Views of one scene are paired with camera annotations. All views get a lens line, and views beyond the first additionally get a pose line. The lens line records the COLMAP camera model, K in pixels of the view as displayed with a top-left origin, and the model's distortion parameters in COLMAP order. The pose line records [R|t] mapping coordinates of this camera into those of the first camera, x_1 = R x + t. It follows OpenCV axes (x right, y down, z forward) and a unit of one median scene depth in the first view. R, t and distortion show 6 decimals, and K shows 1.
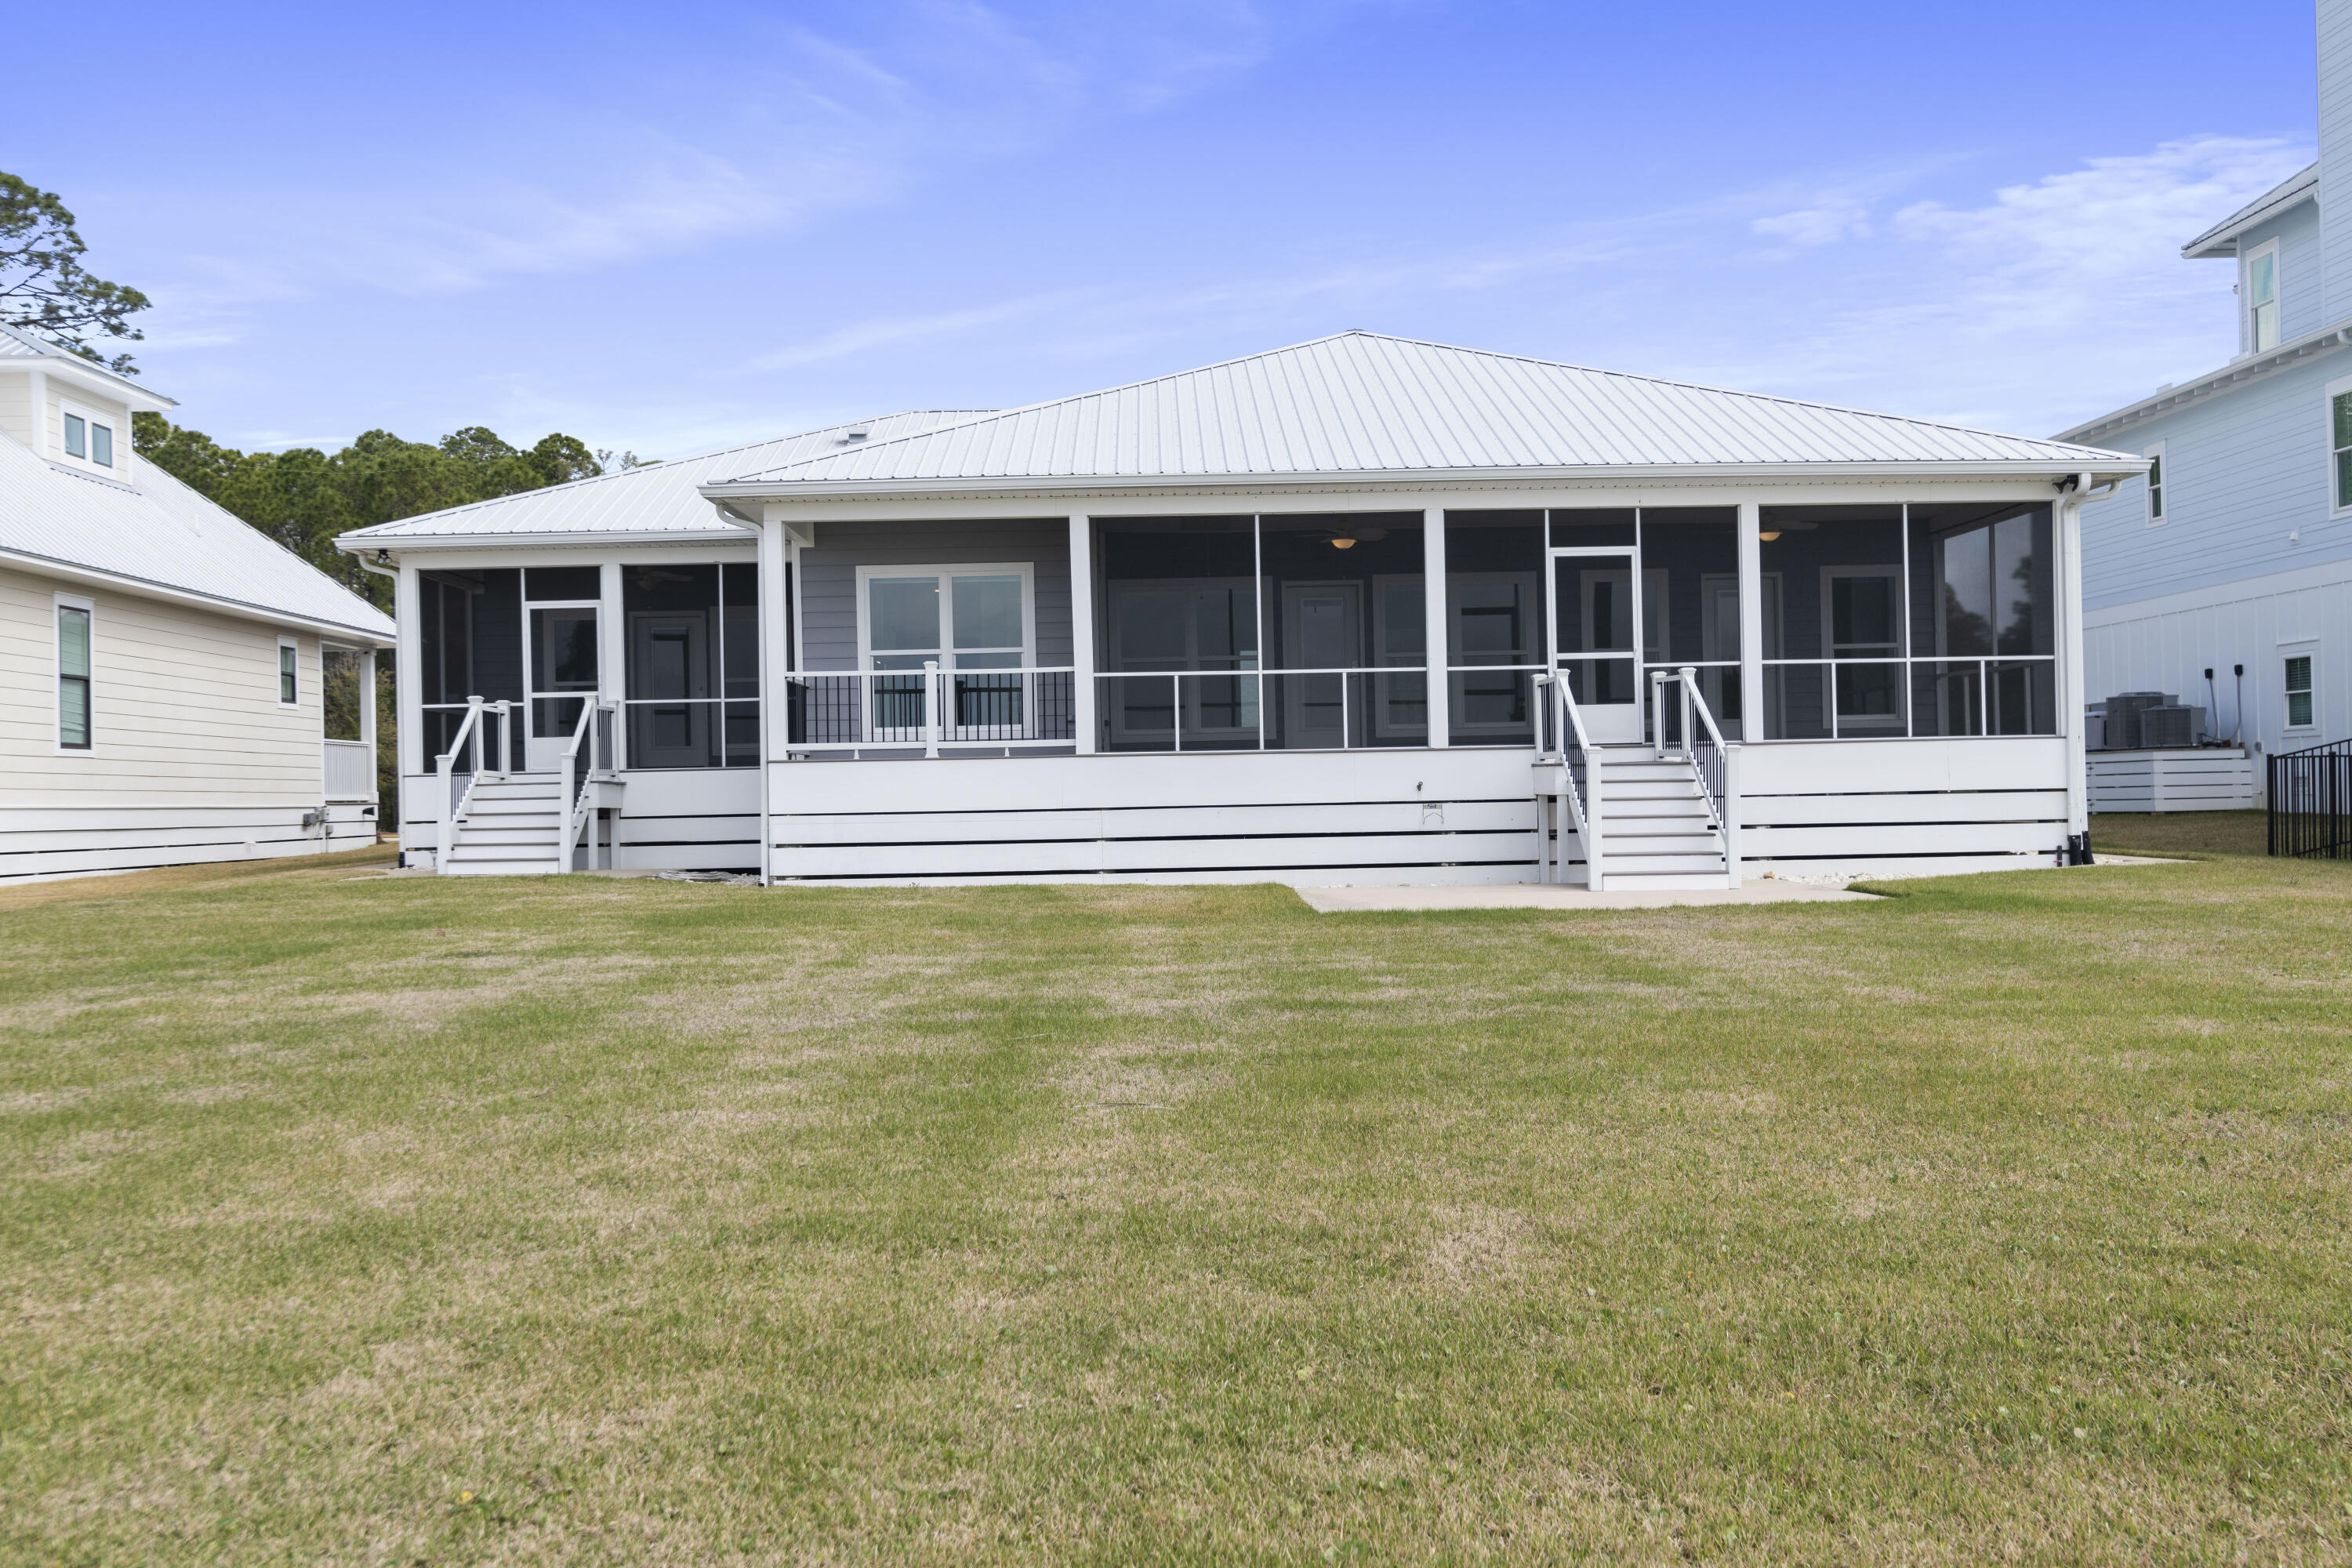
lens RADIAL K [[2125.6, 0, 1176.0], [0, 2125.6, 784.0], [0, 0, 1]] dist [0.005397, -0.000957]
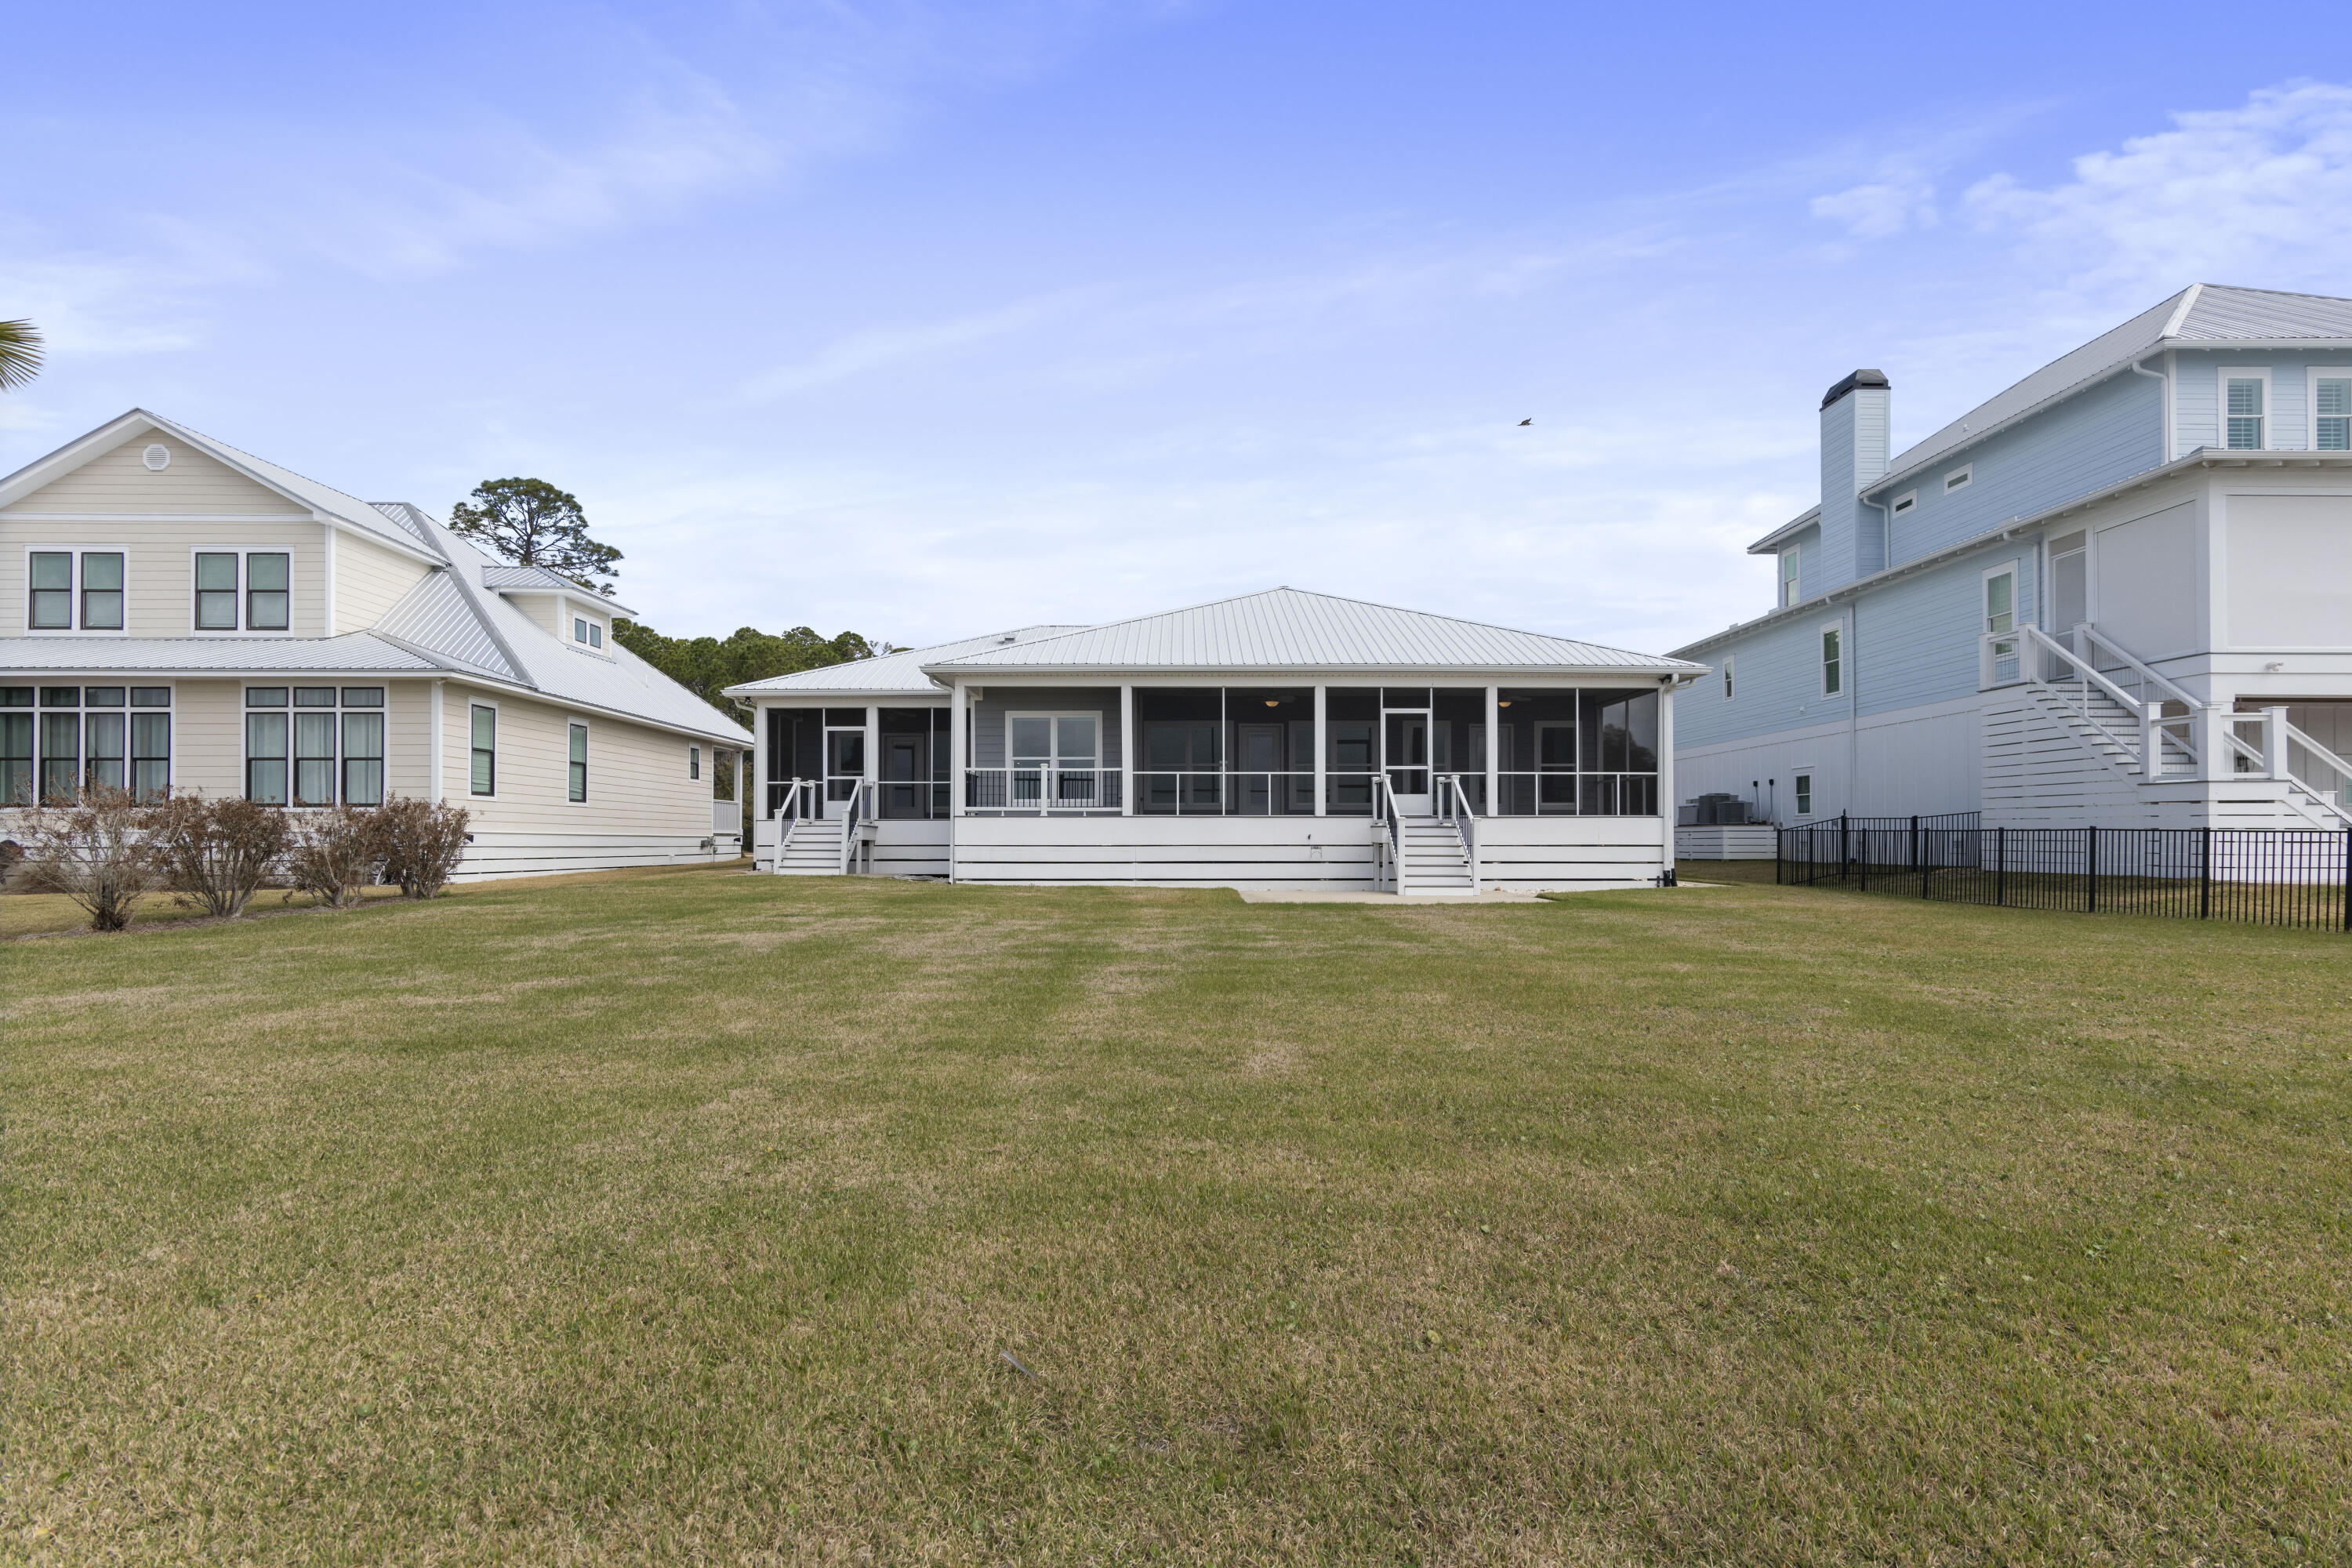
lens RADIAL K [[1191.7, 0, 1193.4], [0, 1191.7, 829.9], [0, 0, 1]] dist [0.003915, 0.000312]
pose [[0.999804, 0.019692, 0.001883, 0.012236], [-0.019685, 0.999800, -0.003525, 0.000676], [-0.001952, 0.003487, 0.999992, -0.029773]]
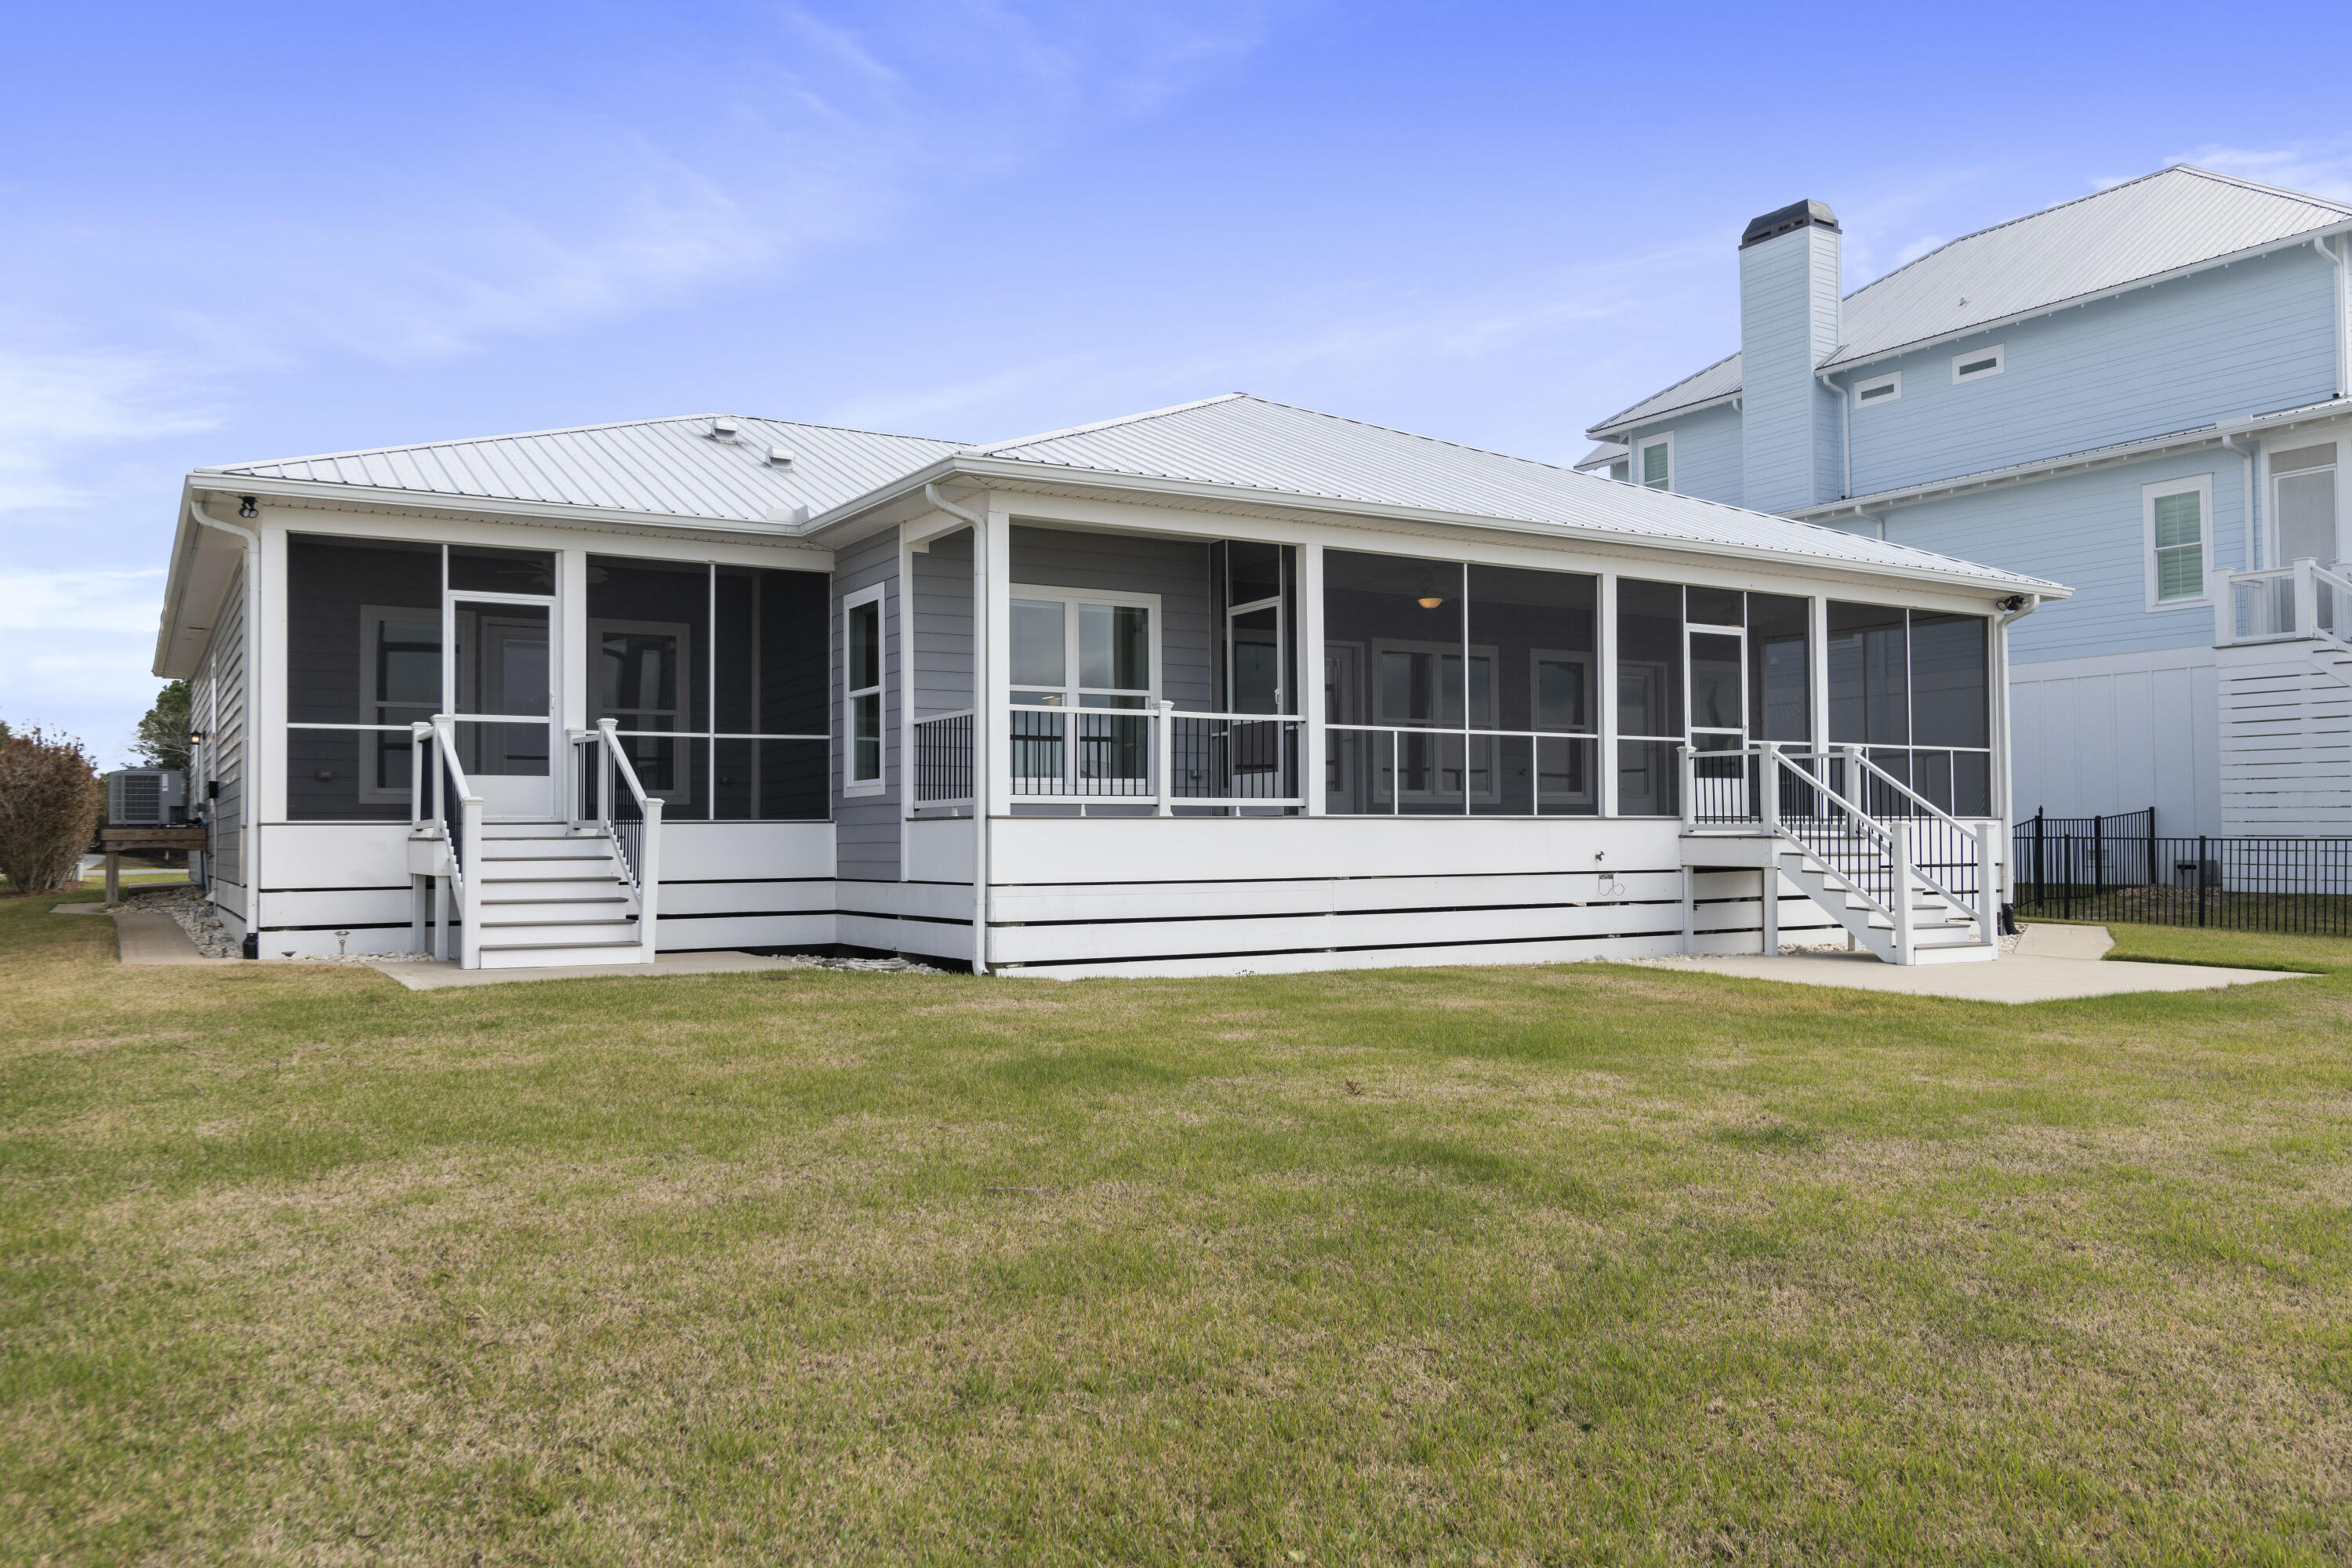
lens RADIAL K [[1764.6, 0, 1176.0], [0, 1764.6, 784.0], [0, 0, 1]] dist [-0.000771, 0.000498]
pose [[0.860513, 0.031620, 0.508447, -0.462189], [-0.013996, 0.999162, -0.038451, 0.001653], [-0.509237, 0.025971, 0.860234, 0.403541]]
